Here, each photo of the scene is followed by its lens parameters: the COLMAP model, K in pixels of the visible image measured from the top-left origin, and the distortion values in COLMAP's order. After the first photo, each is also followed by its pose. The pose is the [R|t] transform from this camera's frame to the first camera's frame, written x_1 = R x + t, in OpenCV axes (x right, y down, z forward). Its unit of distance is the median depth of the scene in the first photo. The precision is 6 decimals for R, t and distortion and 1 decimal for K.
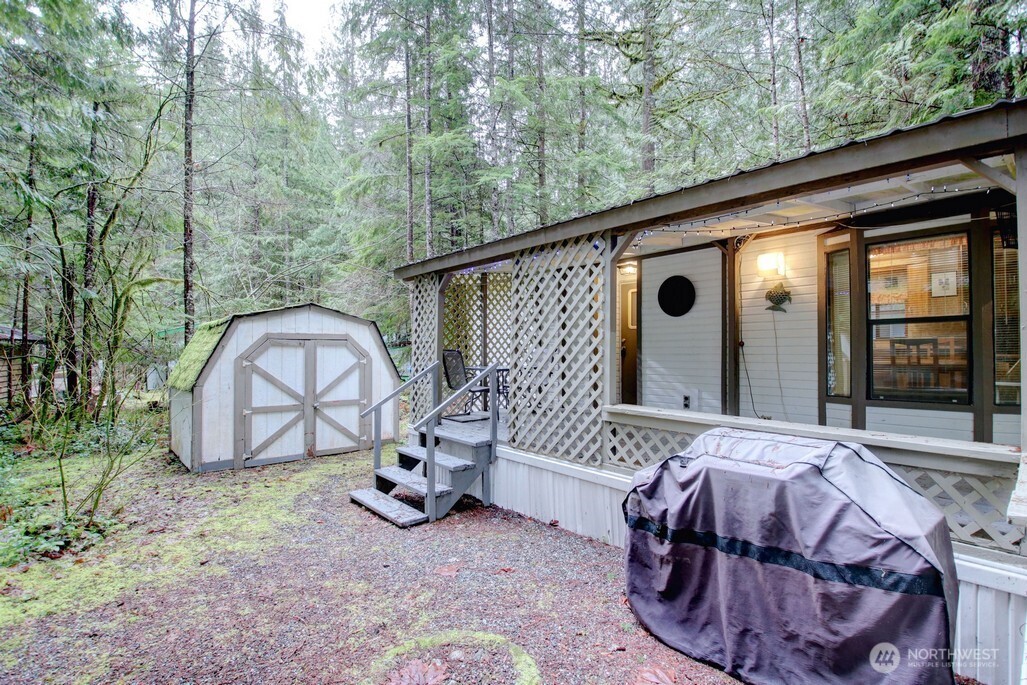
lens RADIAL K [[476.2, 0, 511.6], [0, 476.2, 344.8], [0, 0, 1]] dist [0.030188, -0.038505]
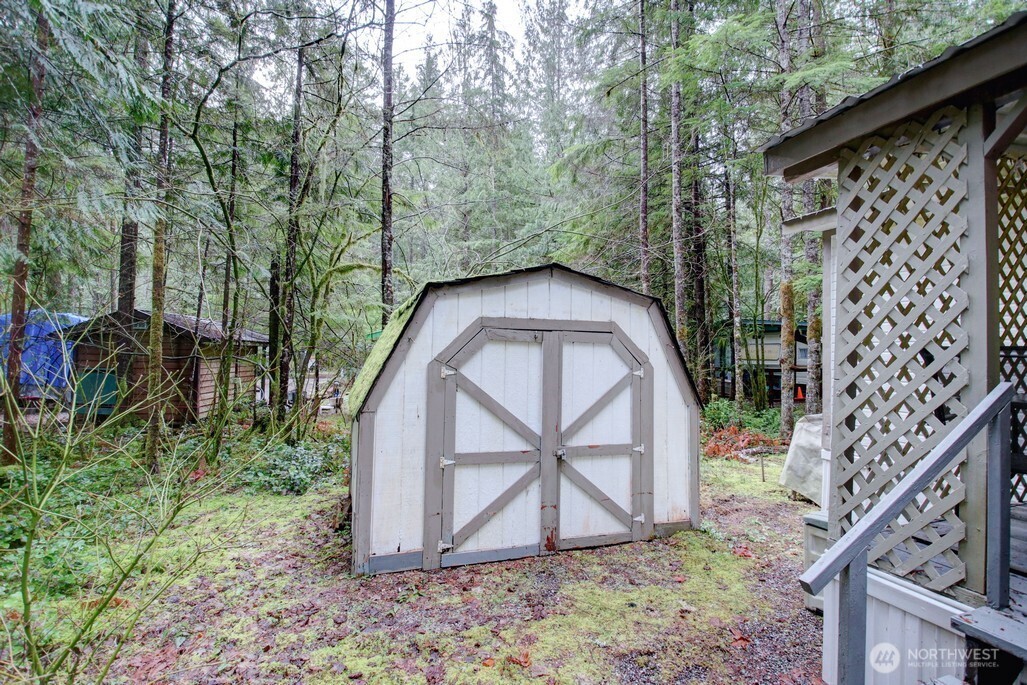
lens RADIAL K [[476.2, 0, 511.6], [0, 476.2, 344.8], [0, 0, 1]] dist [0.030188, -0.038505]
pose [[0.924422, 0.005487, -0.381330, -0.262782], [-0.013096, 0.999764, -0.017360, 0.015491], [0.381145, 0.021041, 0.924276, 0.495033]]
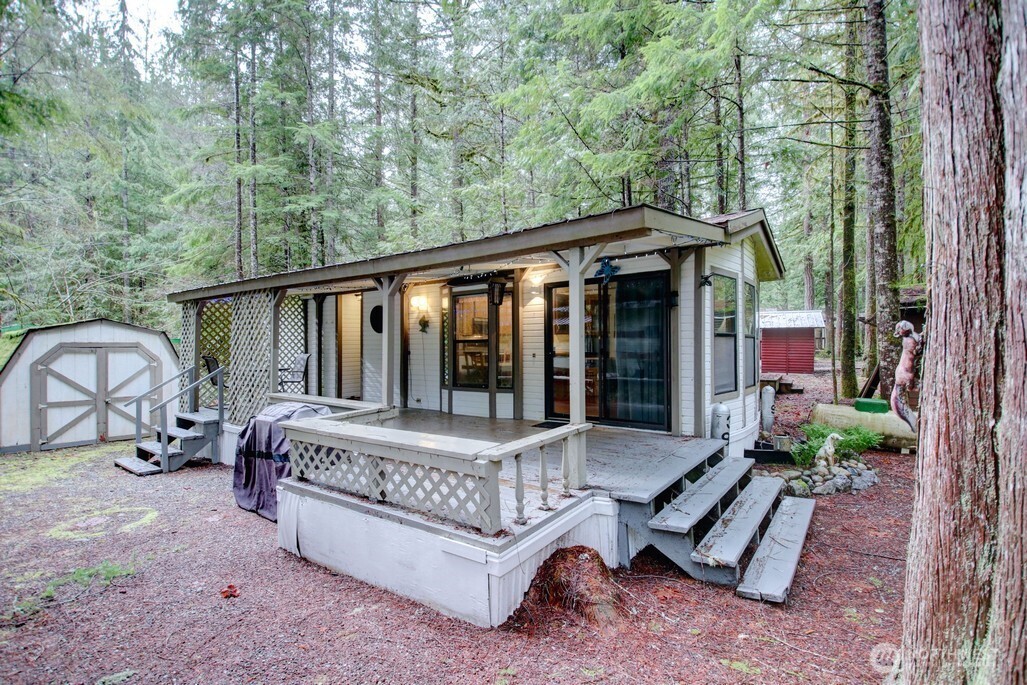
lens RADIAL K [[479.0, 0, 510.3], [0, 479.0, 346.8], [0, 0, 1]] dist [-0.007580, -0.012658]
pose [[0.976239, 0.000082, 0.216695, 0.350112], [-0.002838, 0.999919, 0.012407, -0.031175], [-0.216676, -0.012727, 0.976161, -0.428044]]
